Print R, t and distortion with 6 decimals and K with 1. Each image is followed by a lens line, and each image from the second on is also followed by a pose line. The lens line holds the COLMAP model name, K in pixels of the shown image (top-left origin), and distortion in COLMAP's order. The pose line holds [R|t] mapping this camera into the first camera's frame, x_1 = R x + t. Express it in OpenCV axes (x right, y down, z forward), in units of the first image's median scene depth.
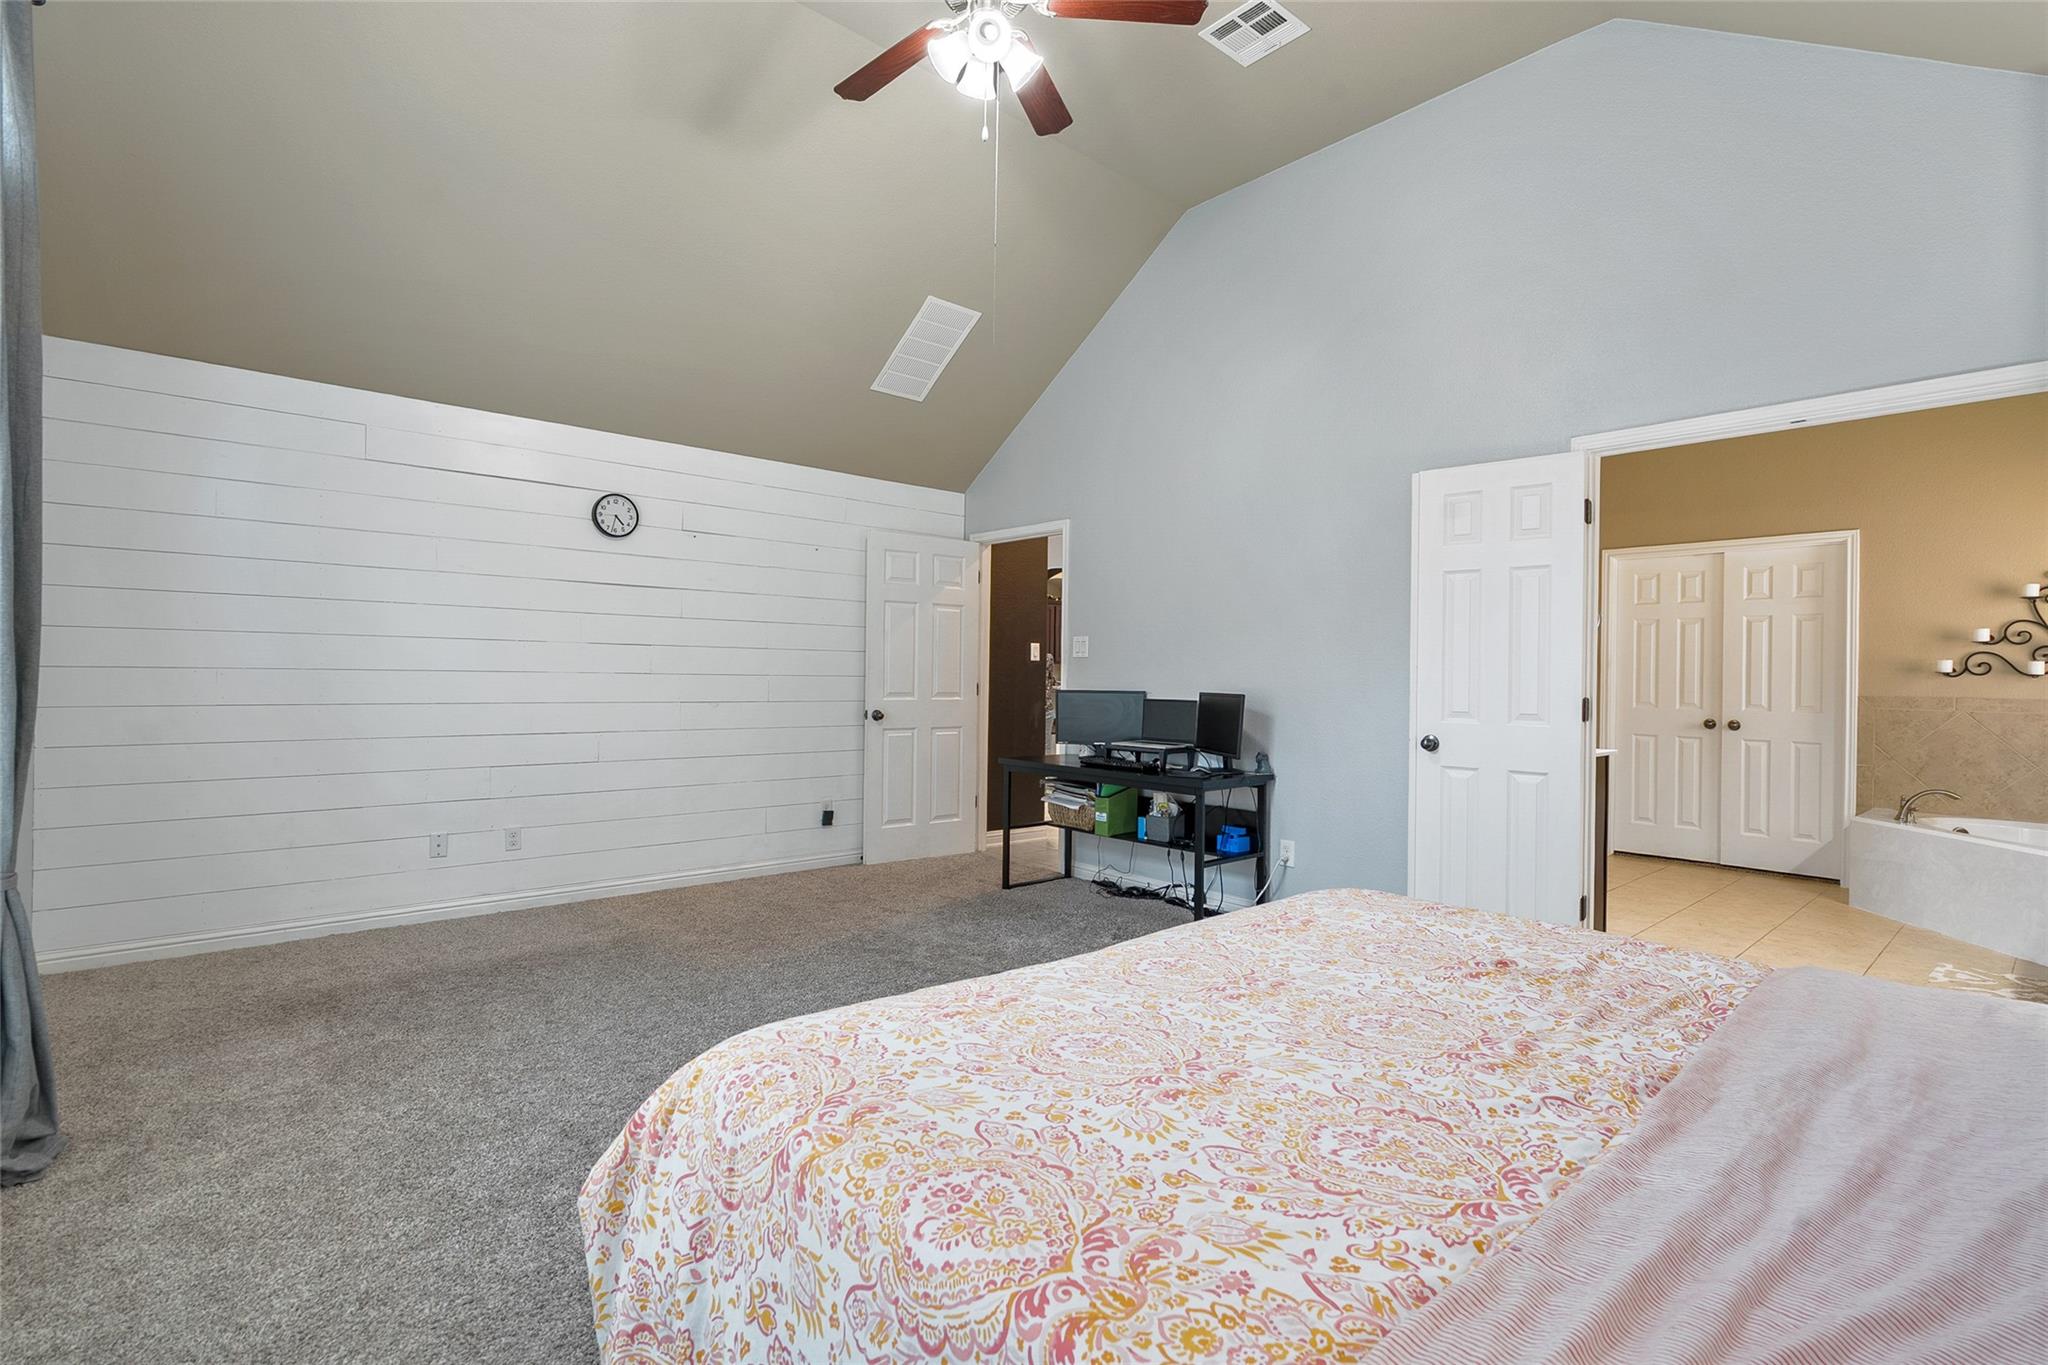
lens RADIAL K [[930.6, 0, 1018.4], [0, 930.6, 680.8], [0, 0, 1]] dist [-0.002300, 0.000695]
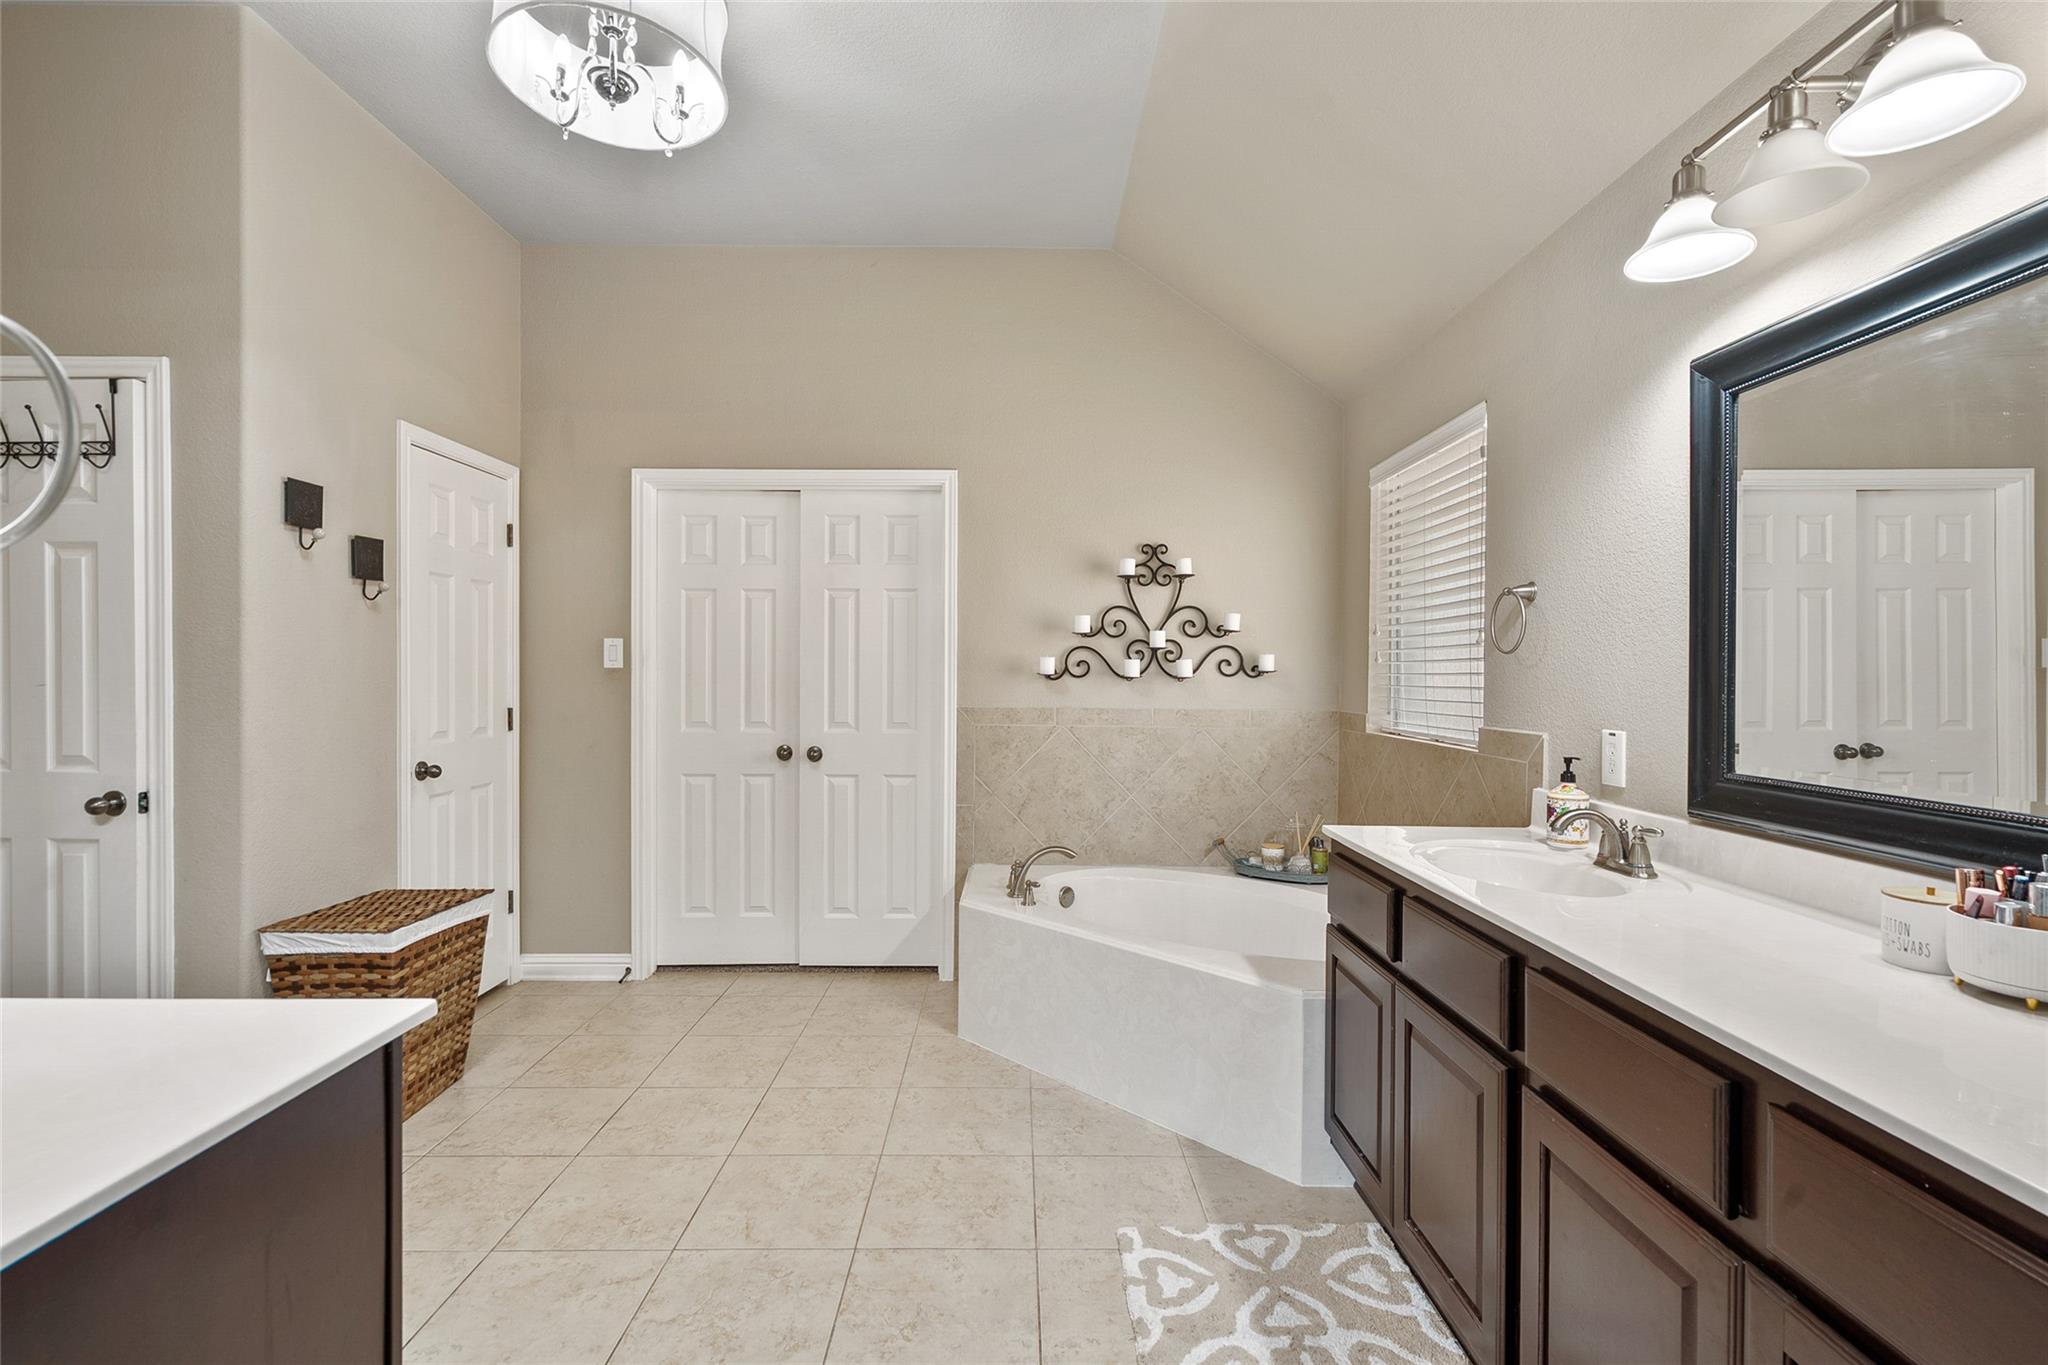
lens RADIAL K [[930.6, 0, 1018.4], [0, 930.6, 680.8], [0, 0, 1]] dist [-0.002300, 0.000695]
pose [[0.650666, -0.016271, 0.759190, 0.429604], [0.005612, 0.999846, 0.016618, -0.016174], [-0.759343, -0.006552, 0.650657, 0.545002]]
